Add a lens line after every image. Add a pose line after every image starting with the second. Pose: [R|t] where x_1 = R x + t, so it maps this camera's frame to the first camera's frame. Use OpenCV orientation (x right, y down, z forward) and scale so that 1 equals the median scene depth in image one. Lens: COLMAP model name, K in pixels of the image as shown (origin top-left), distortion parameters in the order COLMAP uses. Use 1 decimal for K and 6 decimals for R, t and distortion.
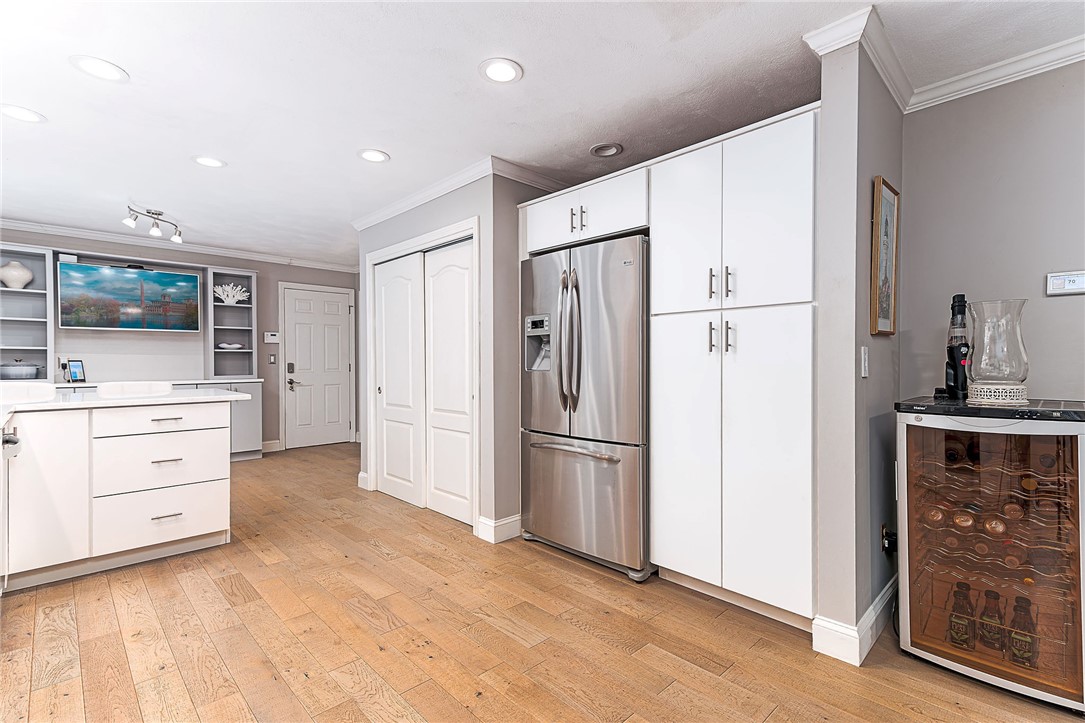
lens RADIAL K [[498.9, 0, 545.5], [0, 498.9, 362.5], [0, 0, 1]] dist [0.022353, -0.000213]
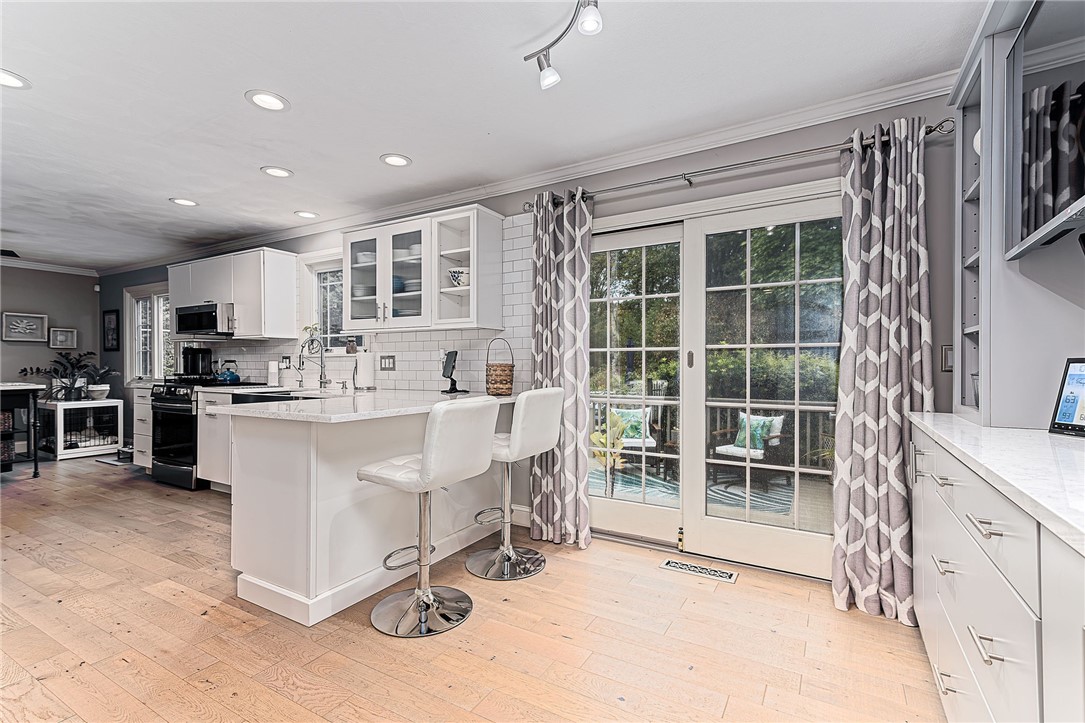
lens RADIAL K [[493.0, 0, 541.8], [0, 493.0, 368.3], [0, 0, 1]] dist [0.021082, -0.001123]
pose [[-0.965352, 0.002751, -0.260936, -0.881466], [0.000750, 0.999970, 0.007767, -0.000985], [0.260949, 0.007303, -0.965325, 1.867620]]
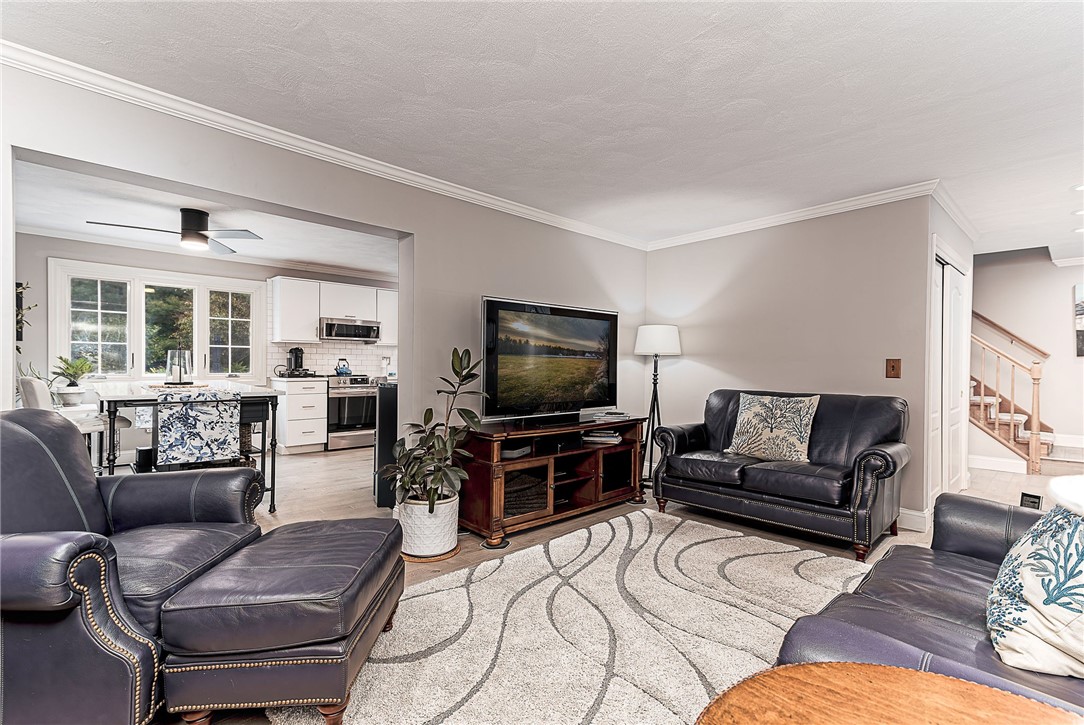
lens RADIAL K [[498.4, 0, 545.0], [0, 498.4, 363.5], [0, 0, 1]] dist [0.022353, -0.000213]
pose [[-0.012287, 0.003133, -0.999920, 1.849096], [-0.008109, 0.999962, 0.003233, -0.008705], [0.999892, 0.008148, -0.012261, 0.962606]]
